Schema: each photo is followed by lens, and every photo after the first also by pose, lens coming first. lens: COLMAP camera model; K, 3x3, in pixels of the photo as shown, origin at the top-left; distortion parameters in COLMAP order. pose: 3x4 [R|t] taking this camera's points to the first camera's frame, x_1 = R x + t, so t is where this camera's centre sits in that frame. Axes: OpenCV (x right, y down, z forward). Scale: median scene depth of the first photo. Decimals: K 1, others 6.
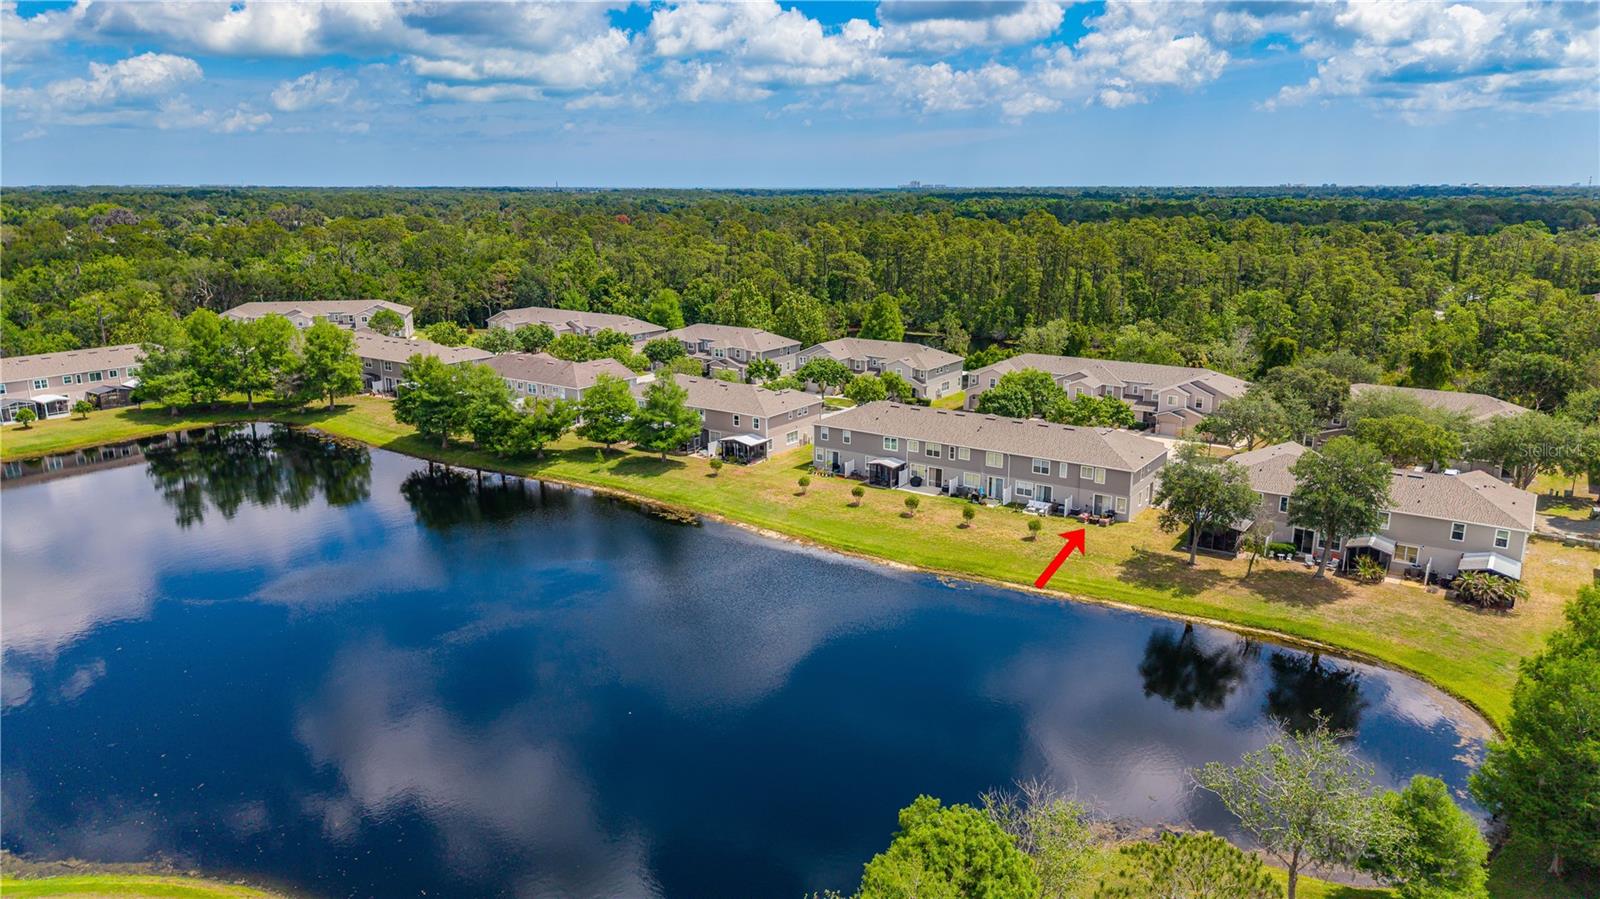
lens RADIAL K [[1102.9, 0, 800.2], [0, 1102.9, 422.9], [0, 0, 1]] dist [0.068472, -0.090150]
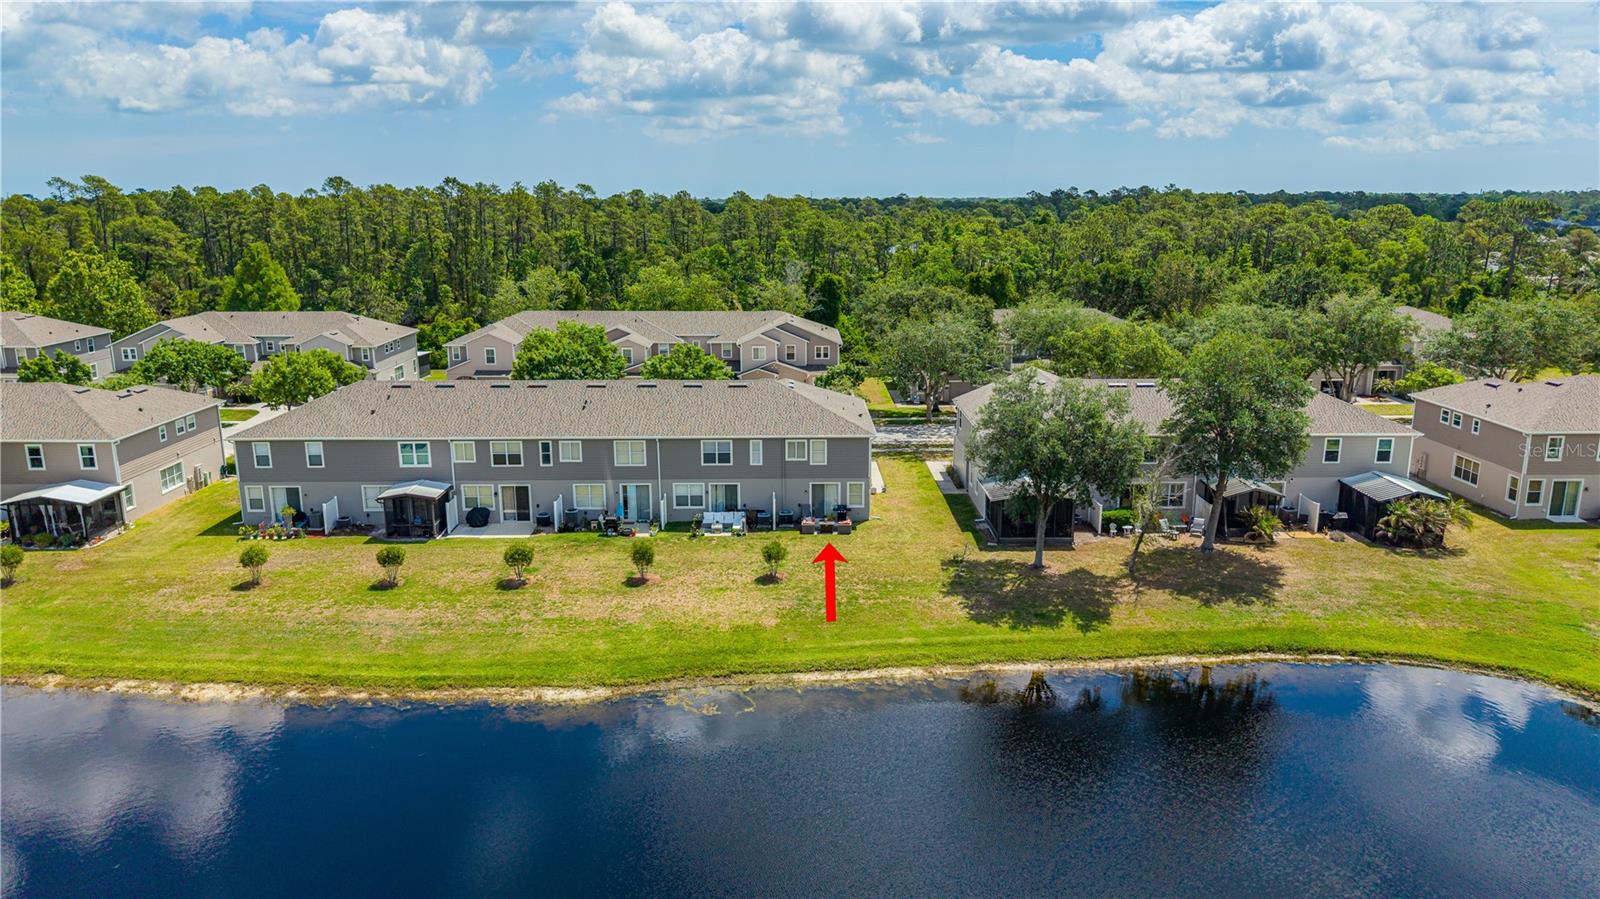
lens RADIAL K [[1102.9, 0, 800.2], [0, 1102.9, 422.9], [0, 0, 1]] dist [0.068472, -0.090150]
pose [[0.815391, -0.117829, 0.566792, -0.068693], [0.129121, 0.991420, 0.020350, 0.017779], [-0.564327, 0.056591, 0.823610, 0.485632]]
